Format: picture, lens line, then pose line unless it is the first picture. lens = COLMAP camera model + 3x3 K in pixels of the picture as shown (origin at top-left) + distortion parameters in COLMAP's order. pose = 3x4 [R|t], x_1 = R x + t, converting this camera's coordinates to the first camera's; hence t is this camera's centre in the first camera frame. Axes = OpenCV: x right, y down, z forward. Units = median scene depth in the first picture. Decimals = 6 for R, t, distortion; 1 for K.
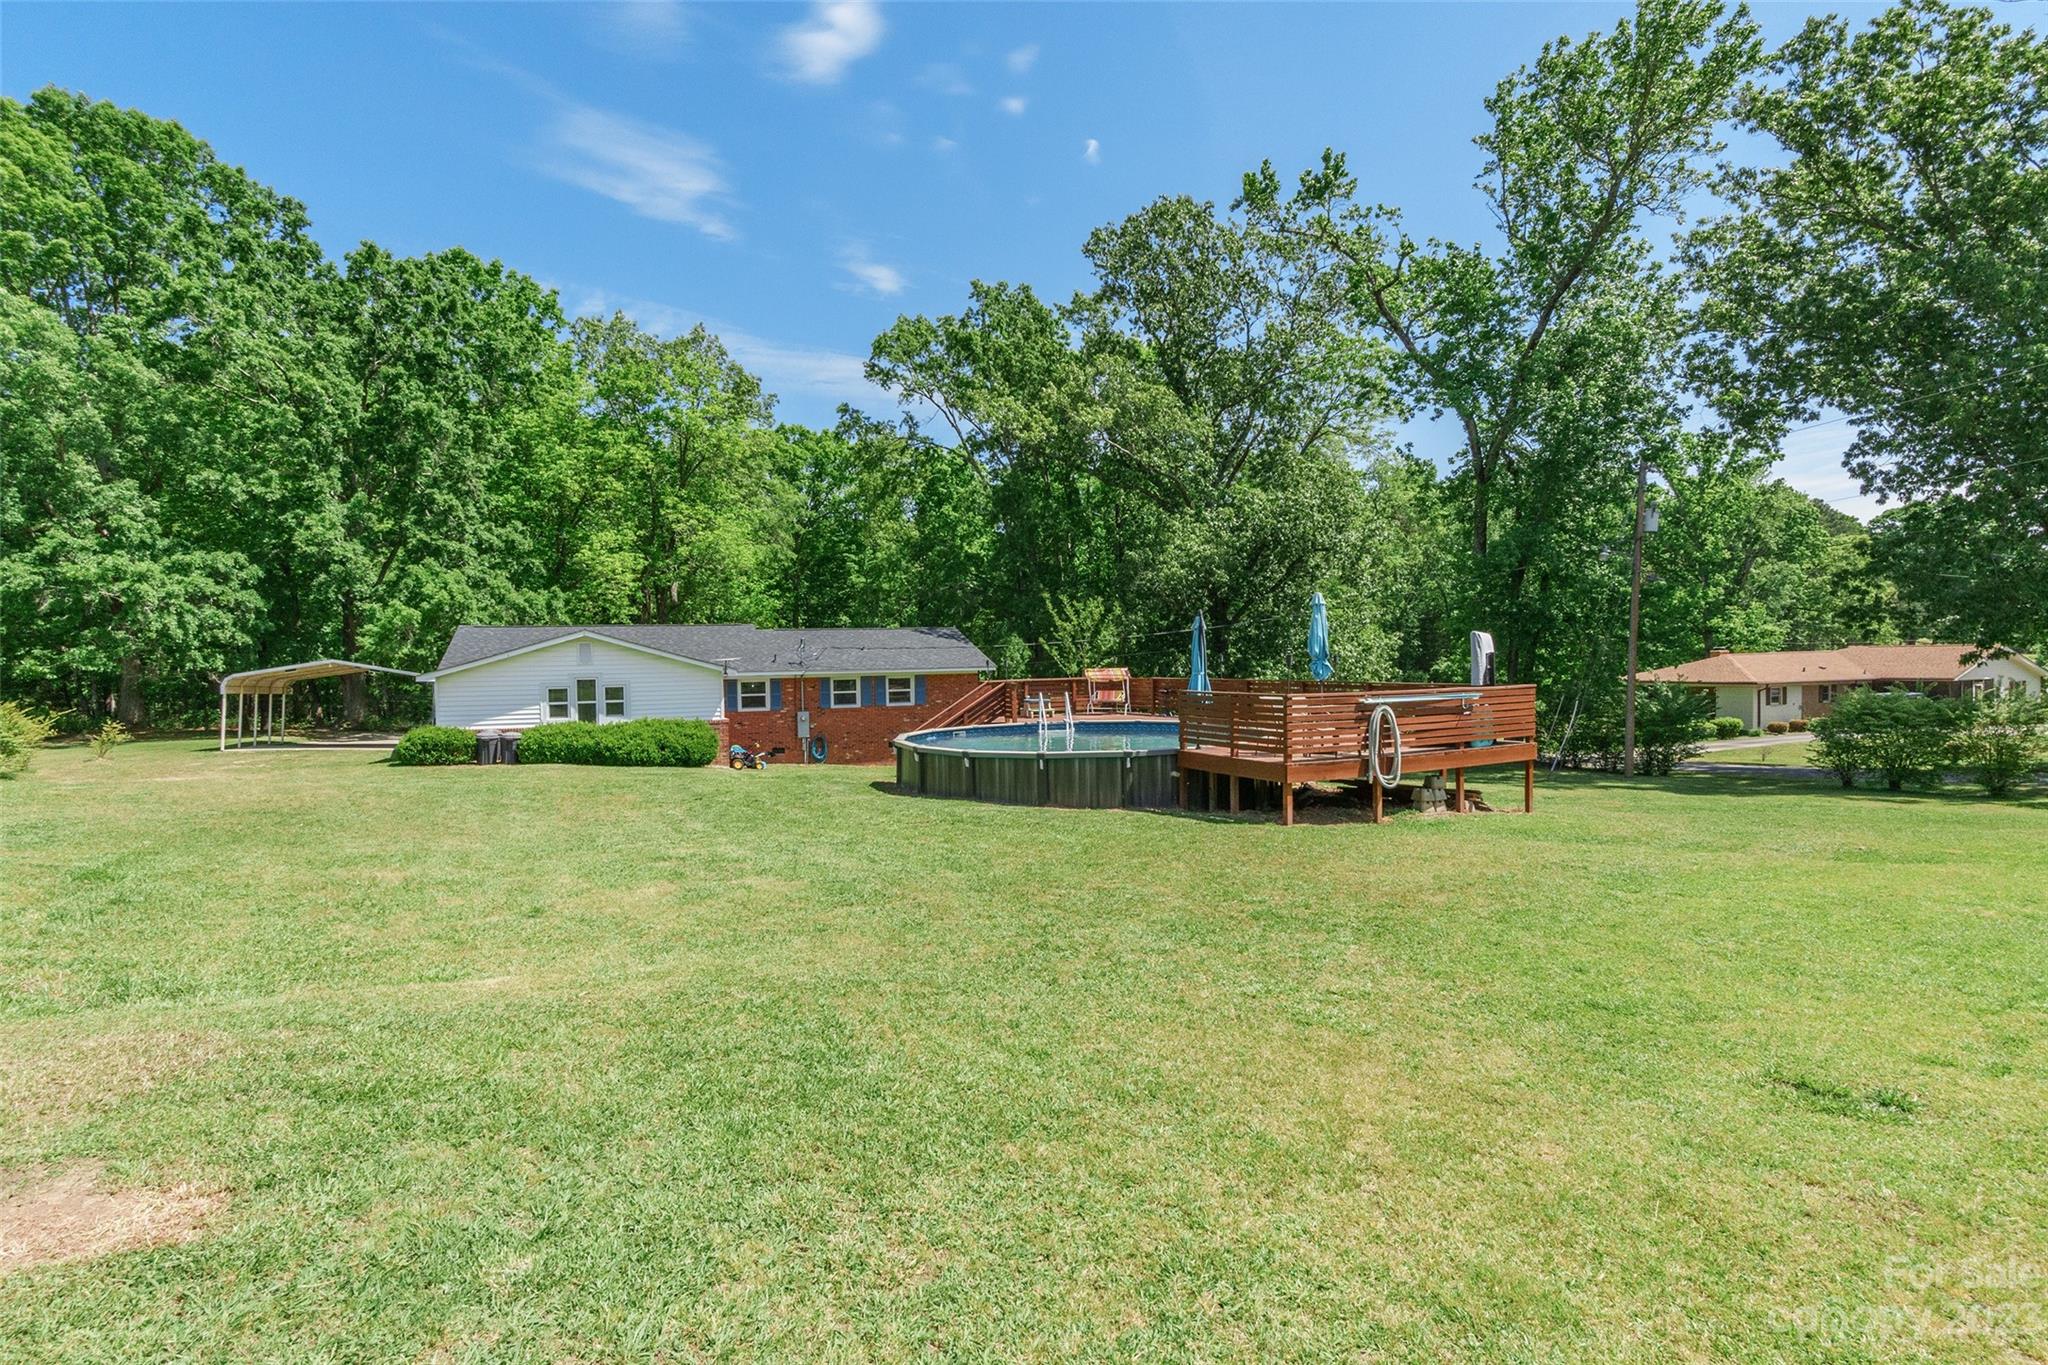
lens RADIAL K [[956.6, 0, 1024.0], [0, 956.6, 682.5], [0, 0, 1]] dist [-0.031100, 0.032178]
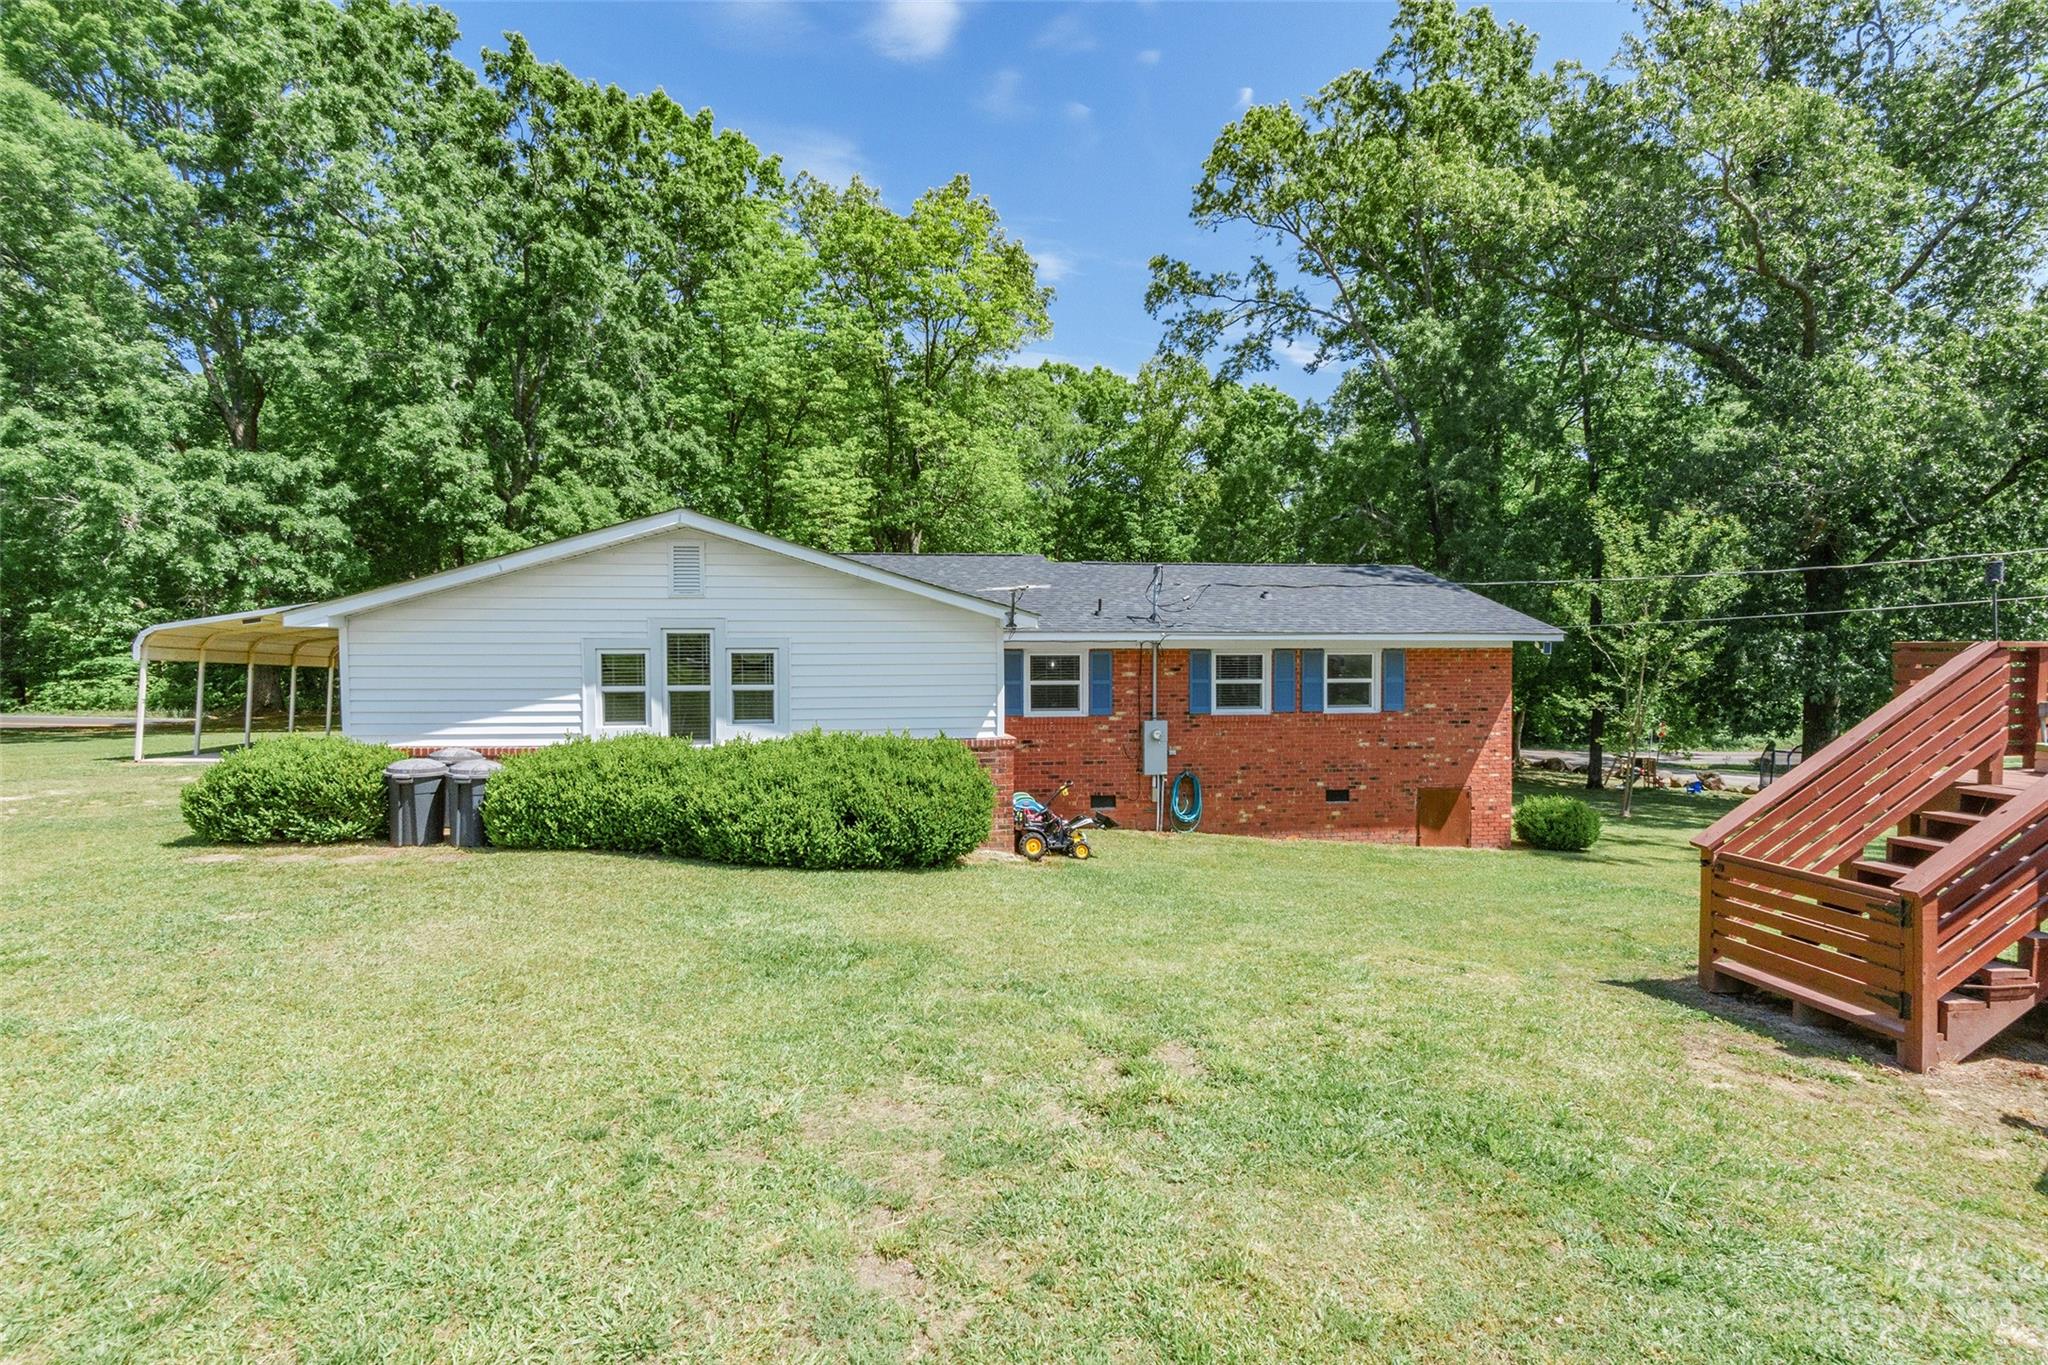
lens RADIAL K [[944.5, 0, 1024.0], [0, 944.5, 682.5], [0, 0, 1]] dist [-0.004763, -0.000203]
pose [[0.970090, 0.022101, -0.241738, -0.176306], [-0.021732, 0.999755, 0.004193, 0.010716], [0.241771, 0.001186, 0.970333, 0.513592]]
